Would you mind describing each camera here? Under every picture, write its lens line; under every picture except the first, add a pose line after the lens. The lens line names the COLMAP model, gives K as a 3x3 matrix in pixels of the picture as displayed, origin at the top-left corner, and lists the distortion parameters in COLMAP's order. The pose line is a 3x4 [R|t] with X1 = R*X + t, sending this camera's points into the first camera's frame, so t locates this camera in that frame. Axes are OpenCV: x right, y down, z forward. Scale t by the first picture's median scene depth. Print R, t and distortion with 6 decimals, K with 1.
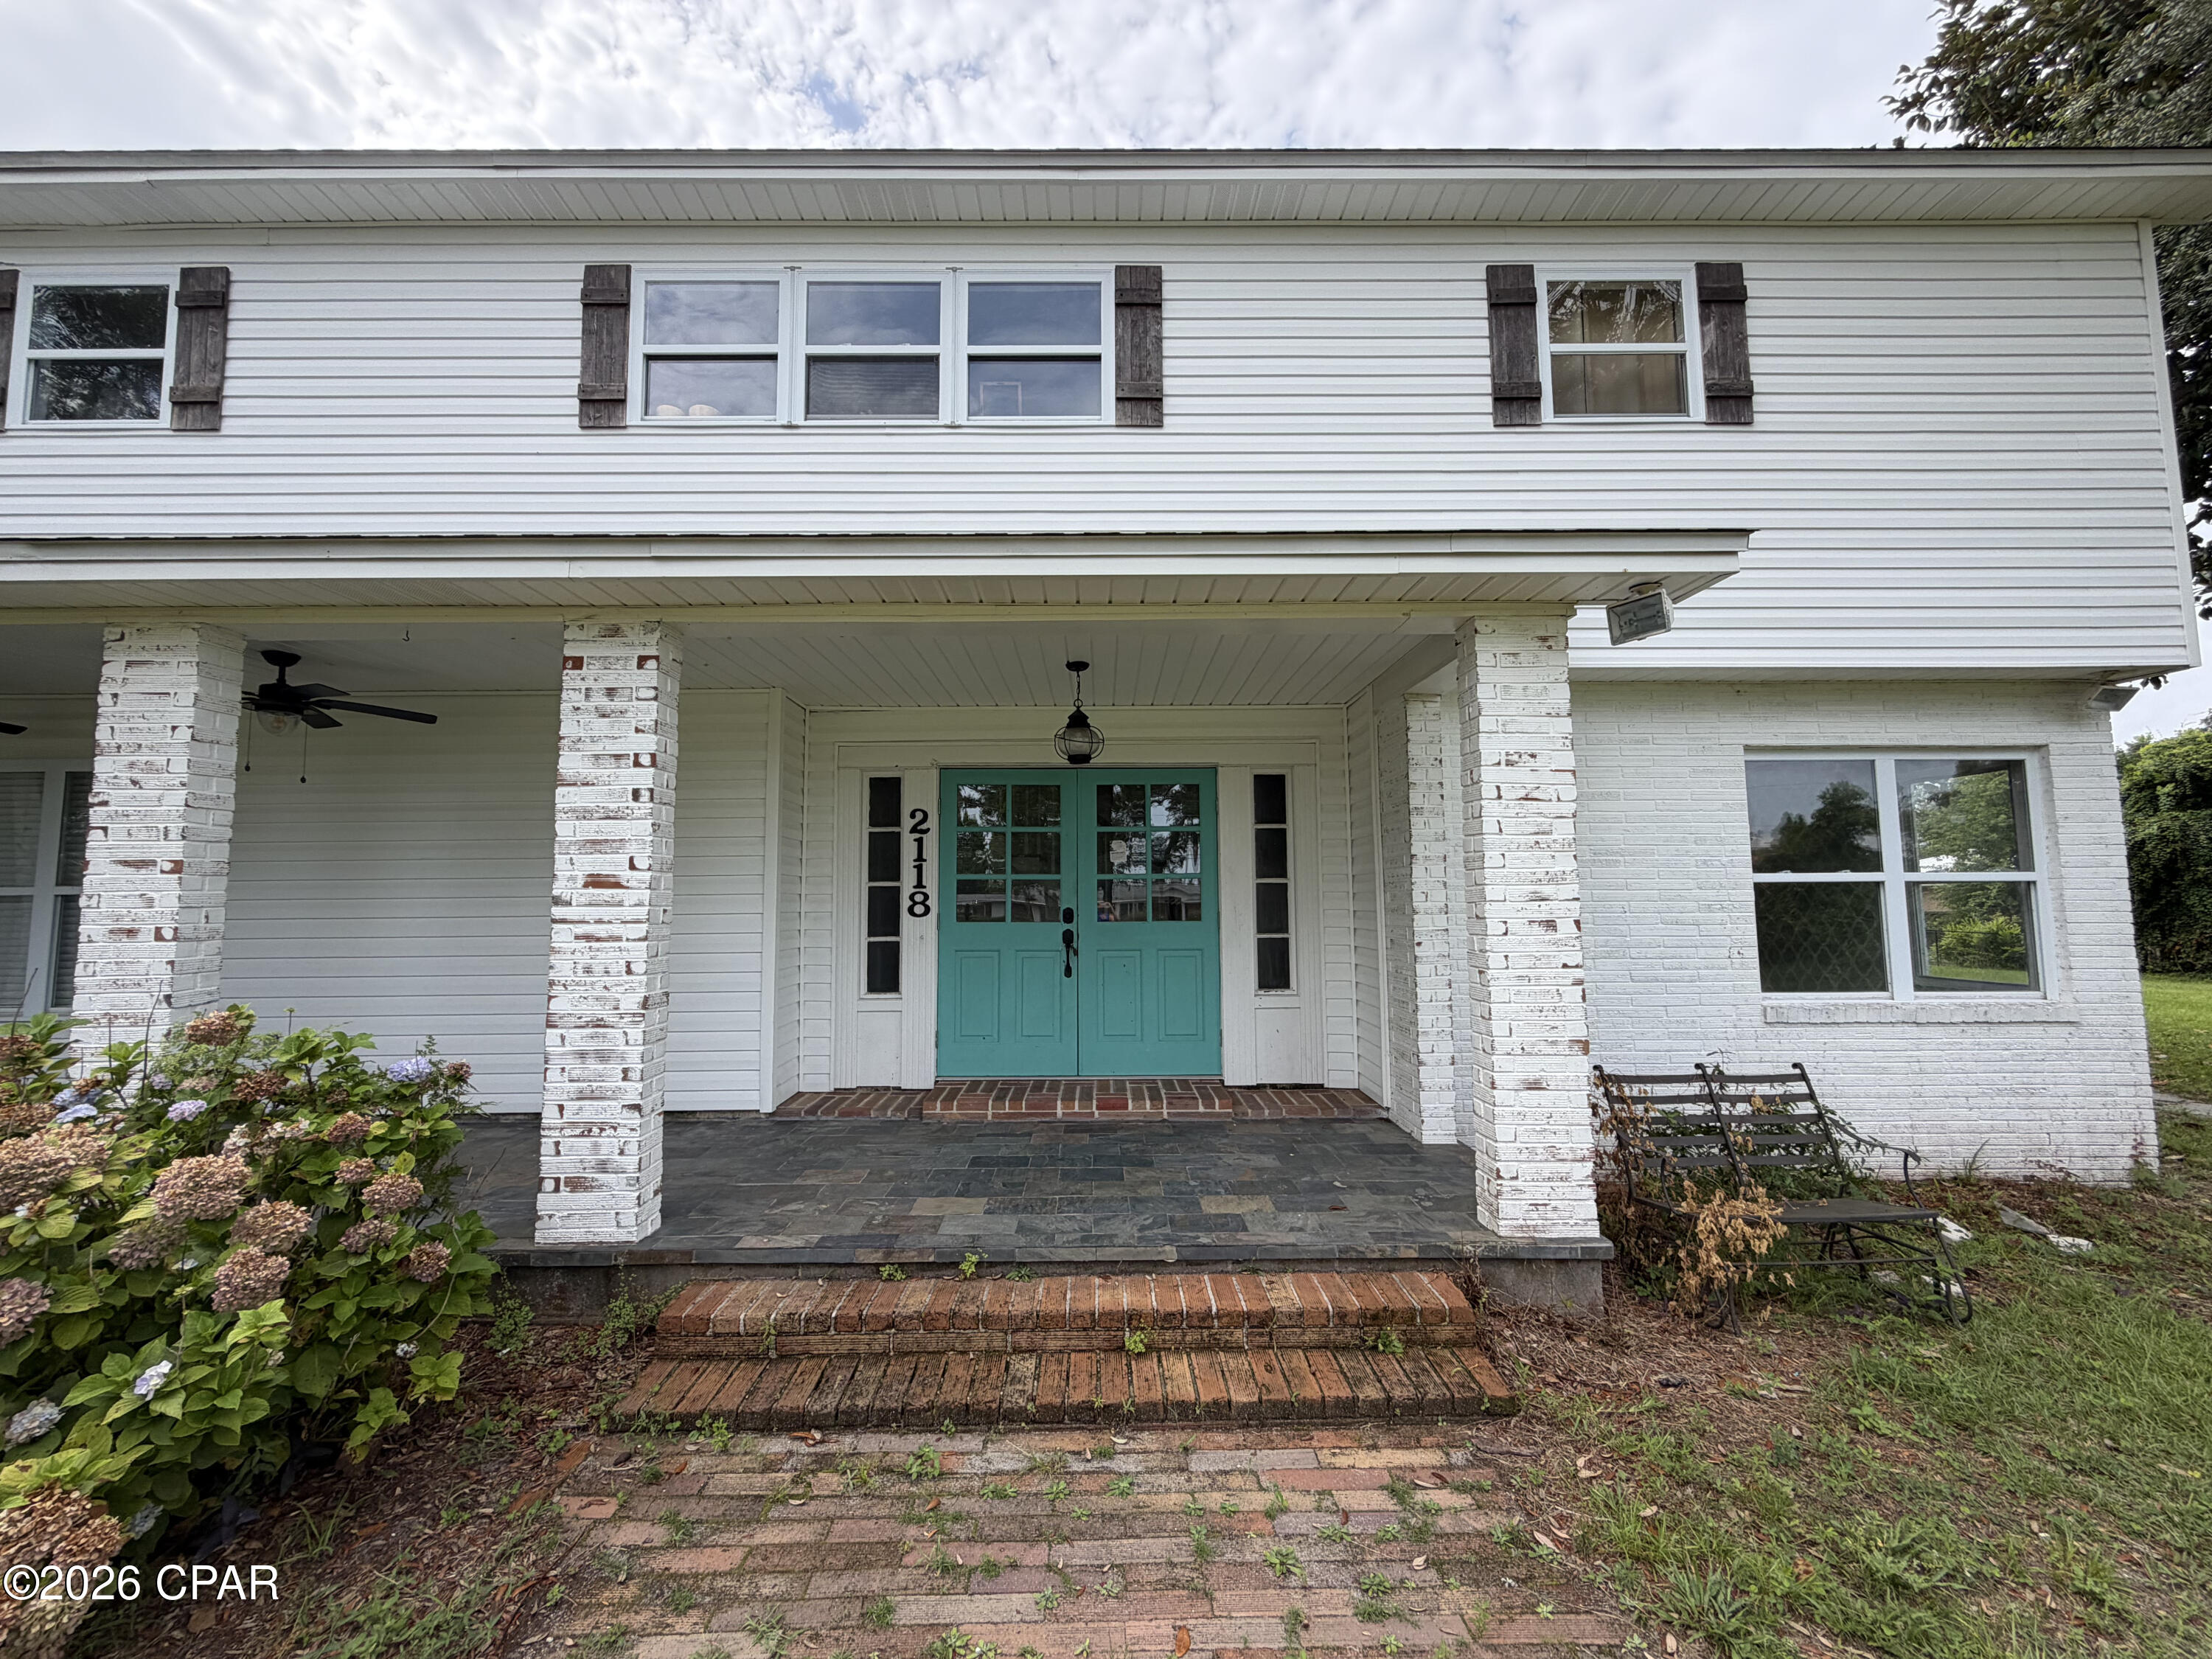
lens RADIAL K [[884.2, 0, 1099.1], [0, 884.2, 830.7], [0, 0, 1]] dist [0.000311, 0.000179]
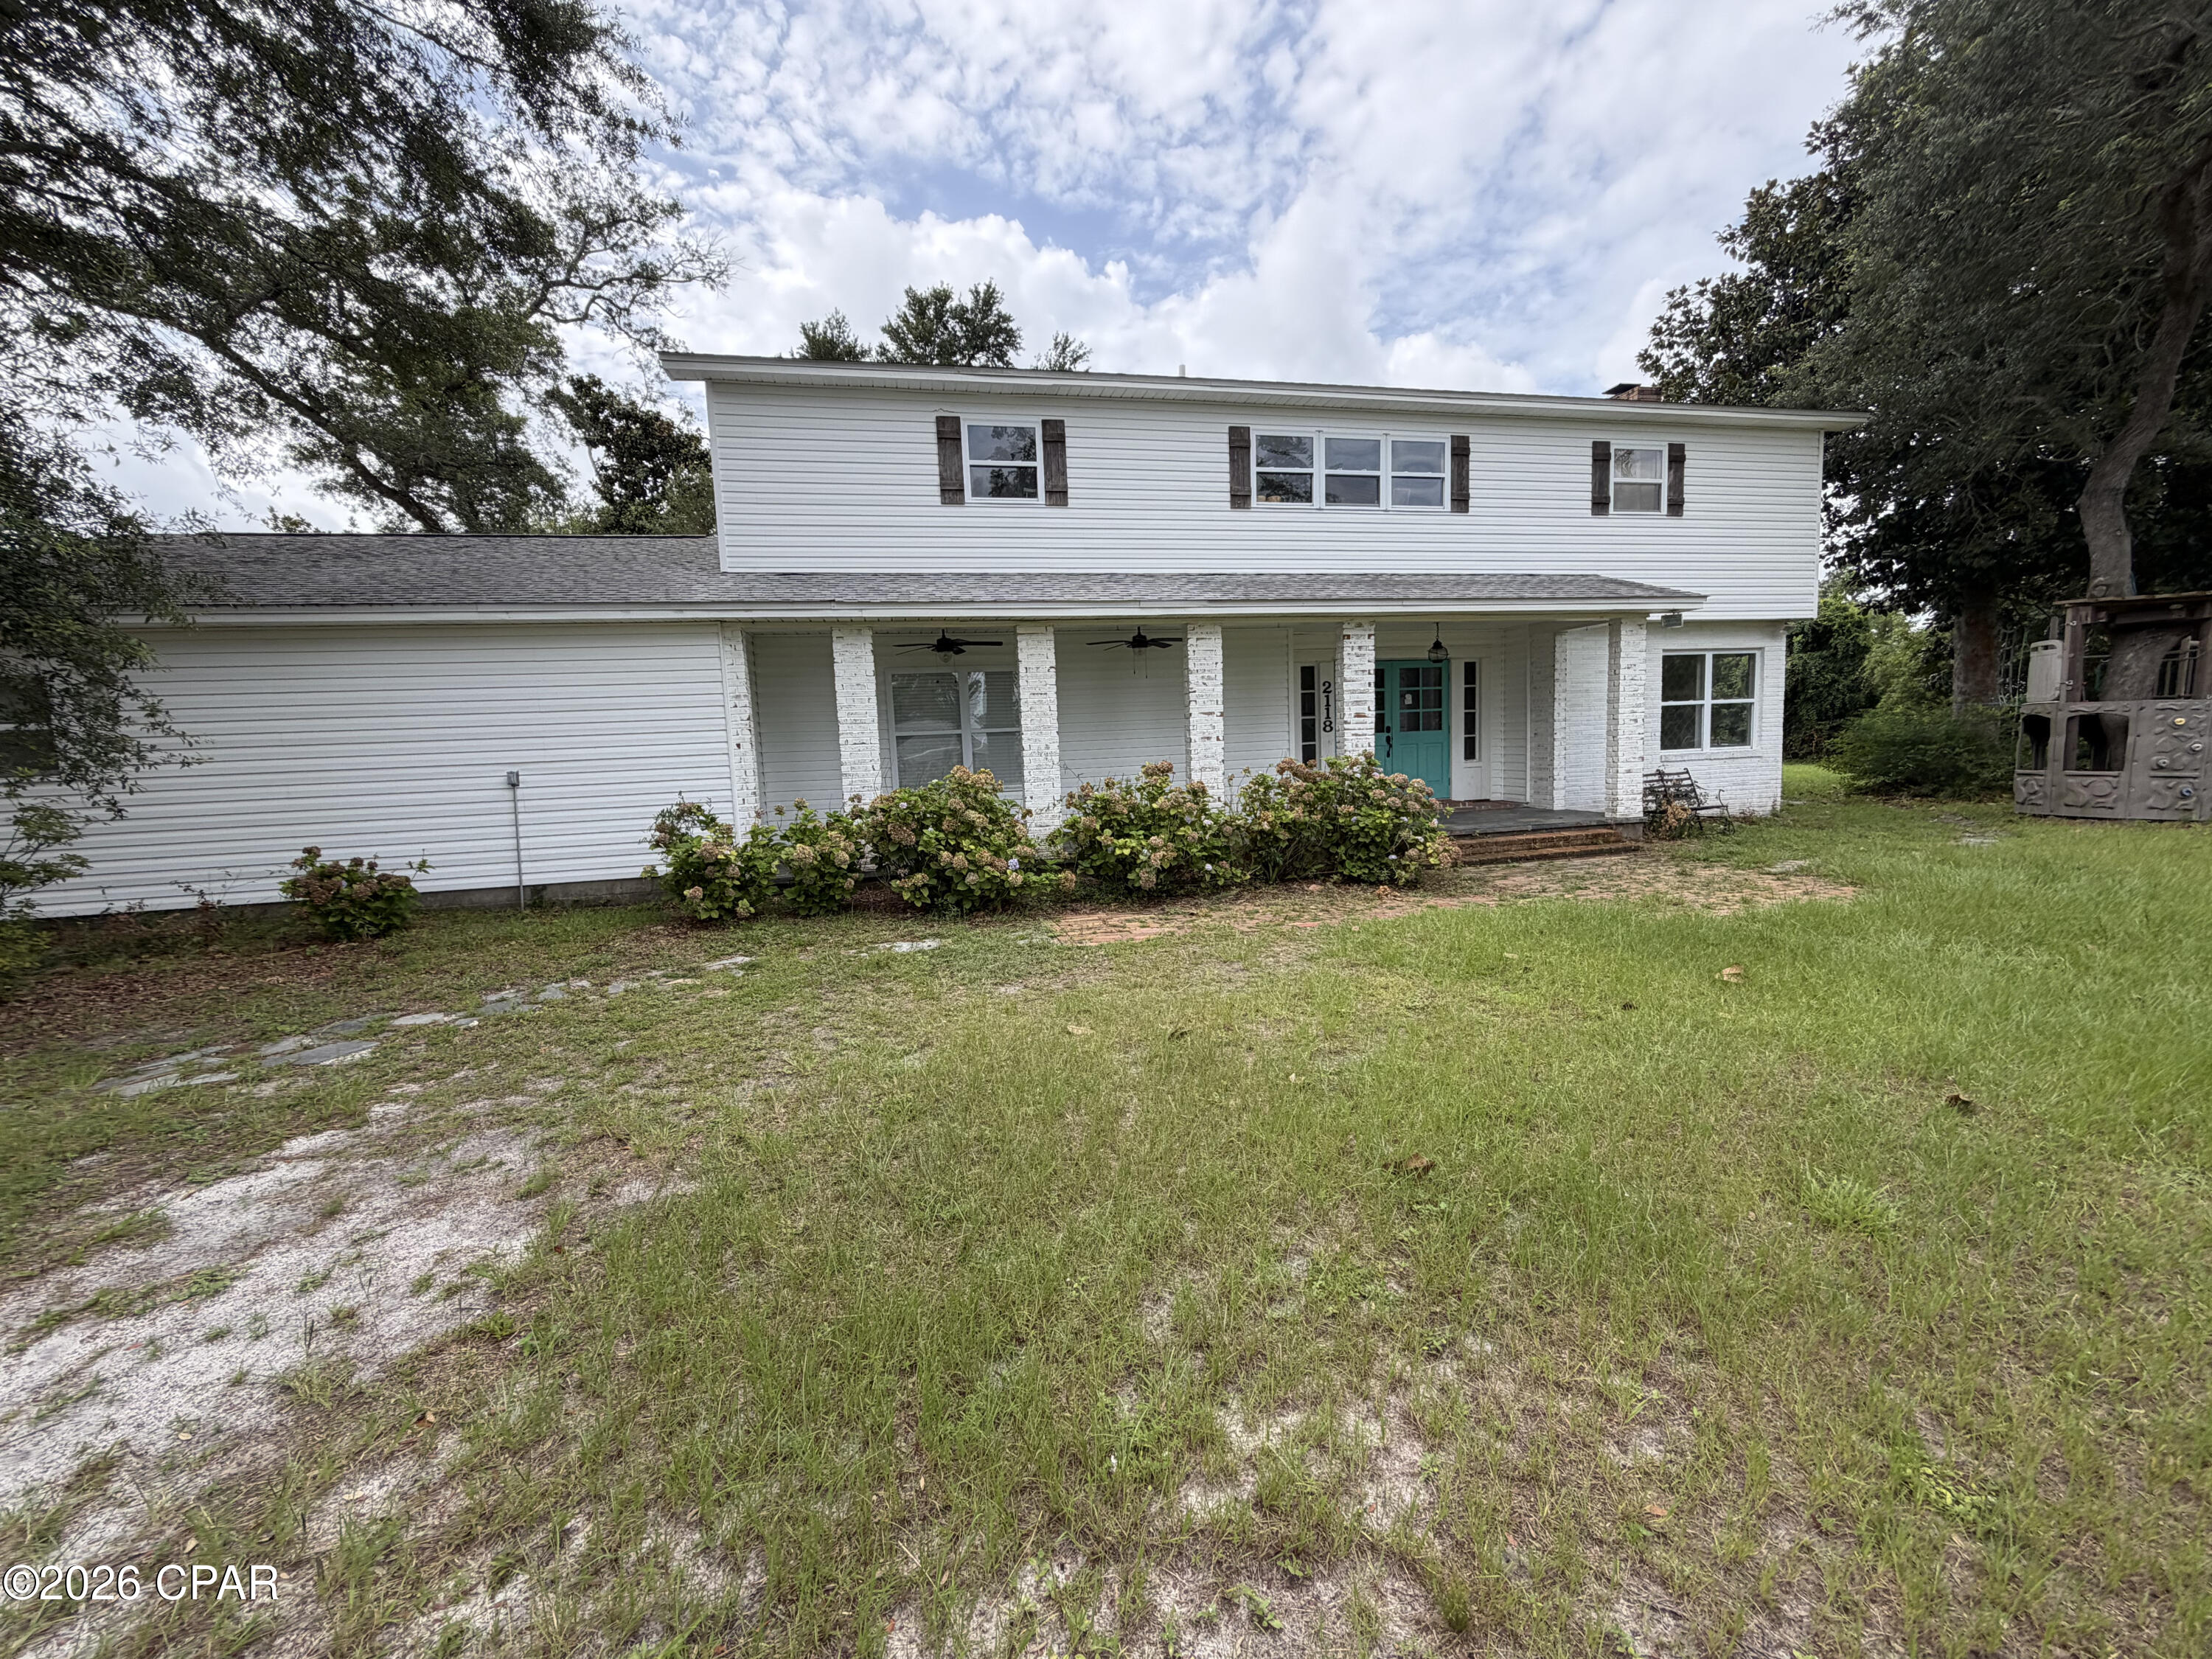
lens RADIAL K [[884.2, 0, 1096.5], [0, 884.2, 832.6], [0, 0, 1]] dist [0.000311, 0.000179]
pose [[0.975508, -0.056714, 0.212527, -1.495945], [0.017638, 0.983246, 0.181426, -0.077293], [-0.219256, -0.173234, 0.960165, -1.212586]]
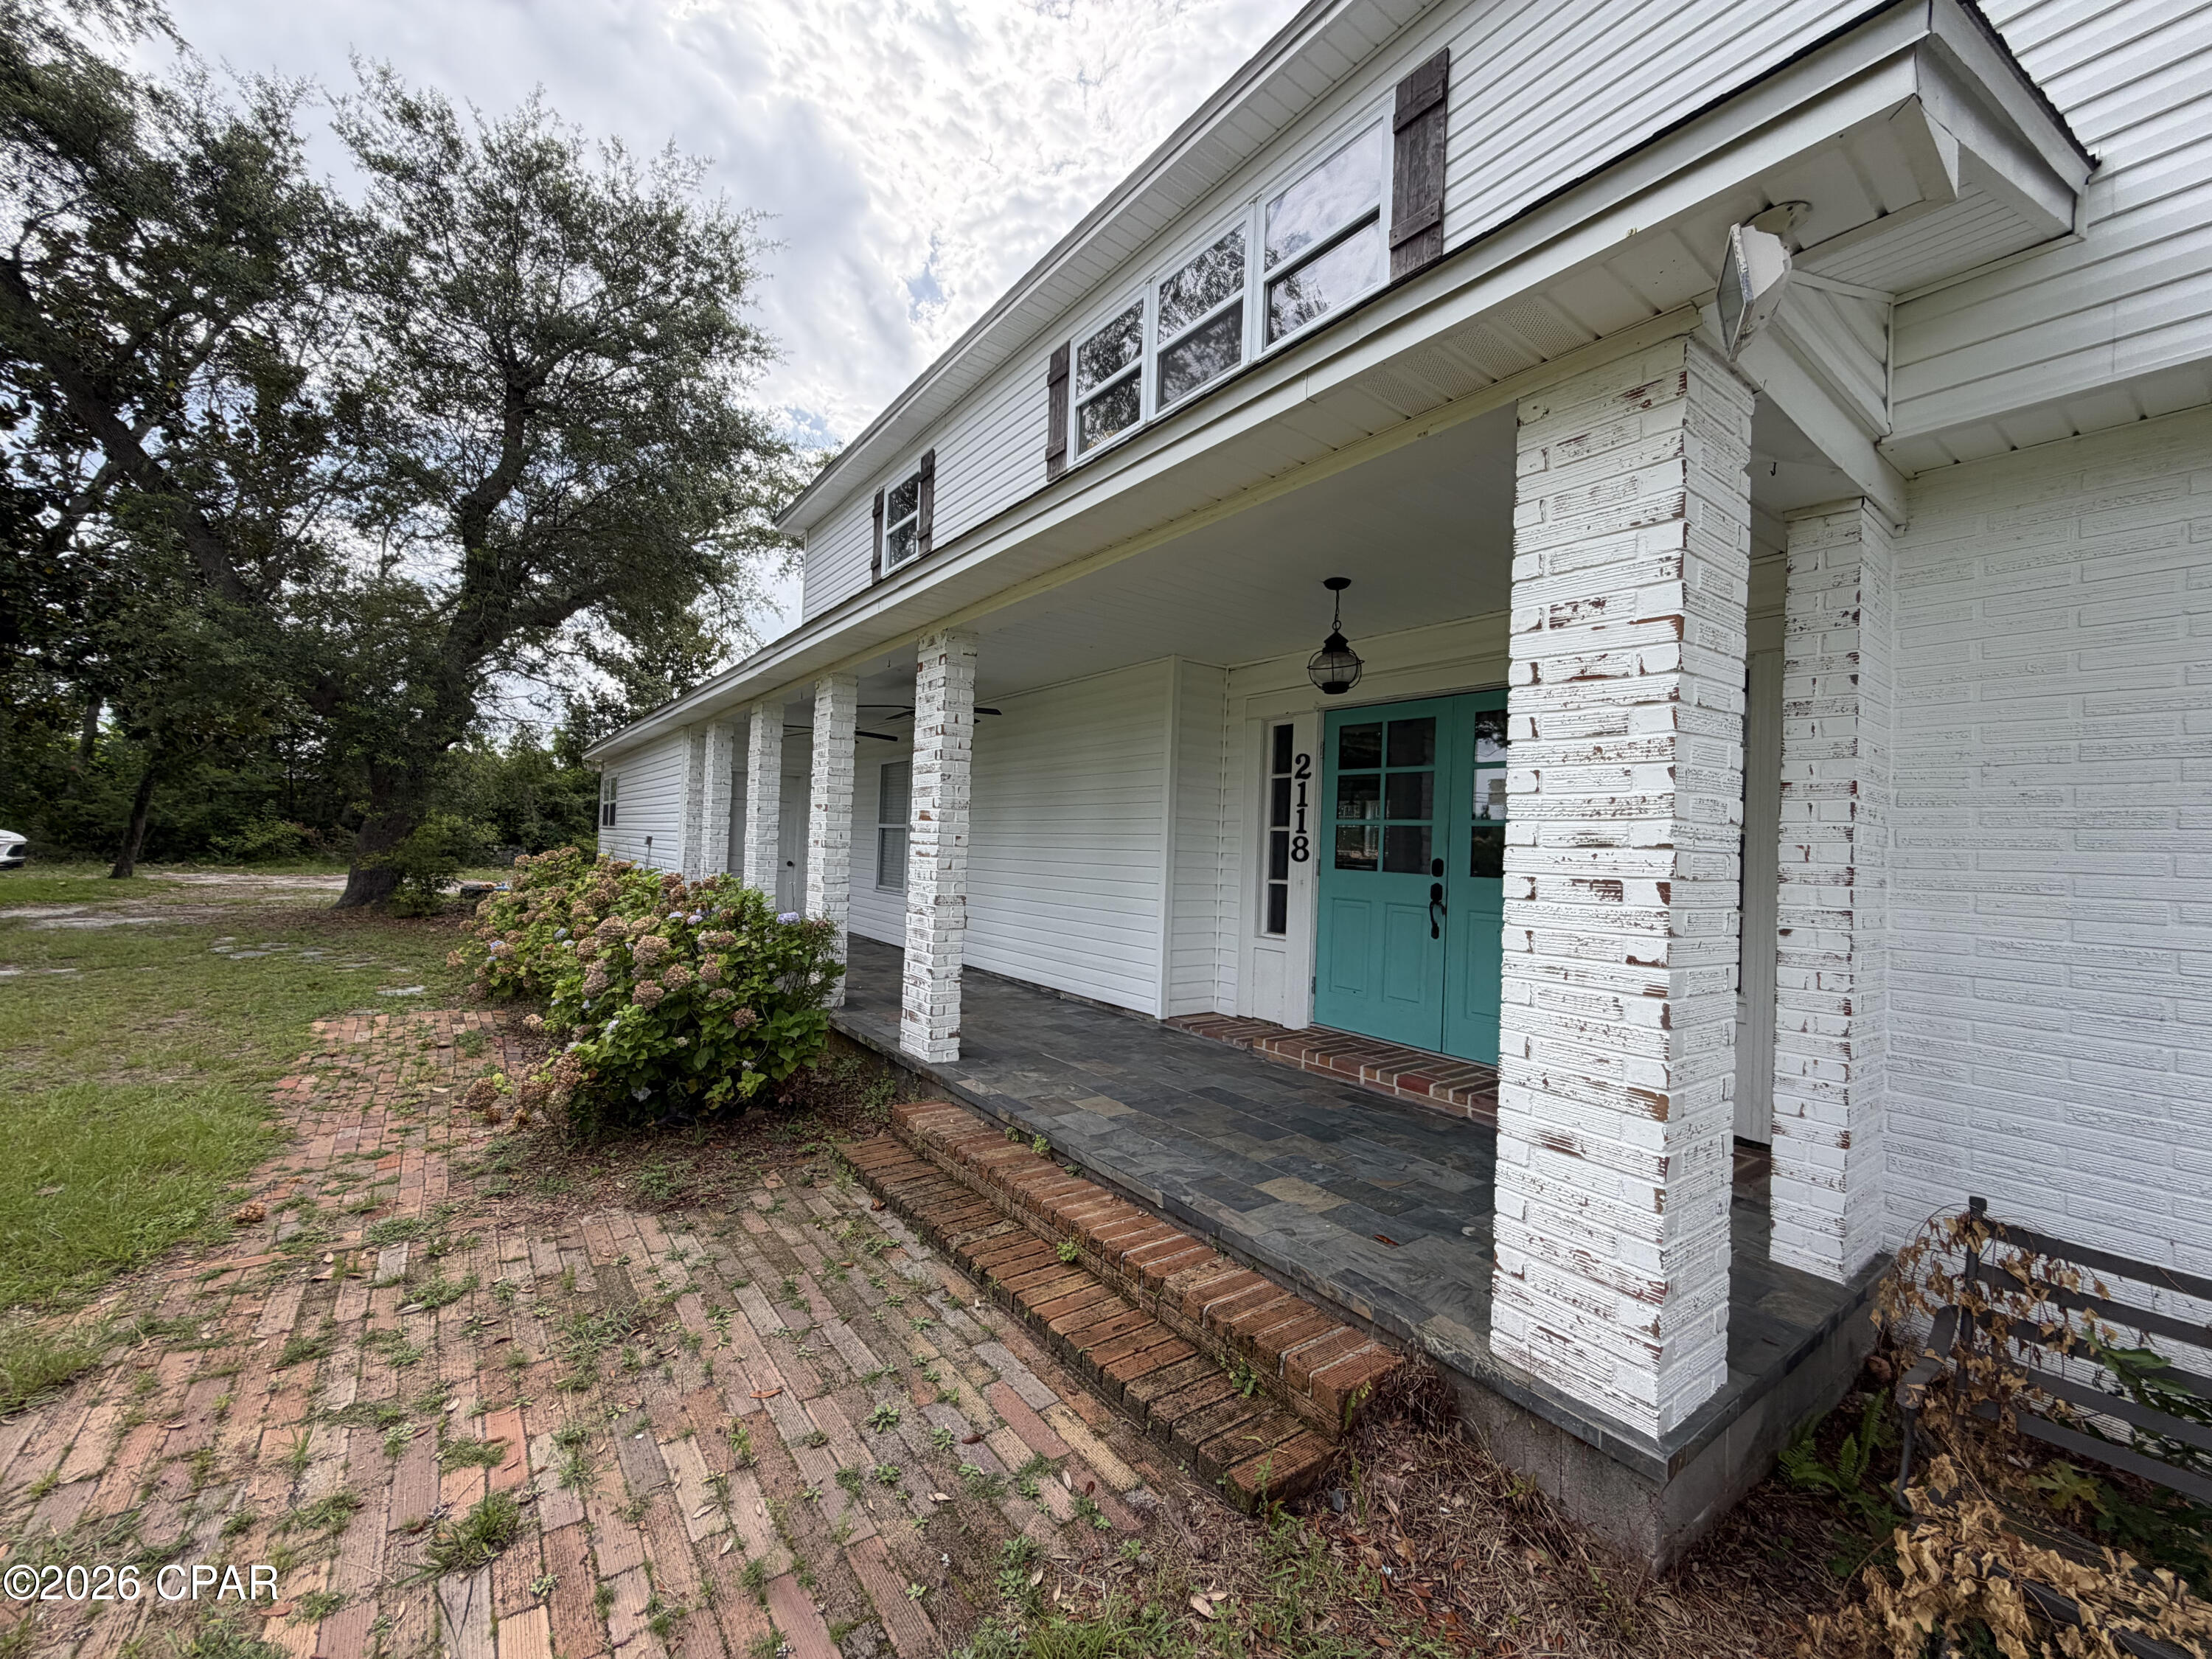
lens RADIAL K [[884.2, 0, 1094.6], [0, 884.2, 830.5], [0, 0, 1]] dist [0.000311, 0.000179]
pose [[0.580944, 0.013200, -0.813837, 0.579535], [0.021870, 0.999254, 0.031819, 0.030632], [0.813650, -0.036284, 0.580222, 0.279023]]
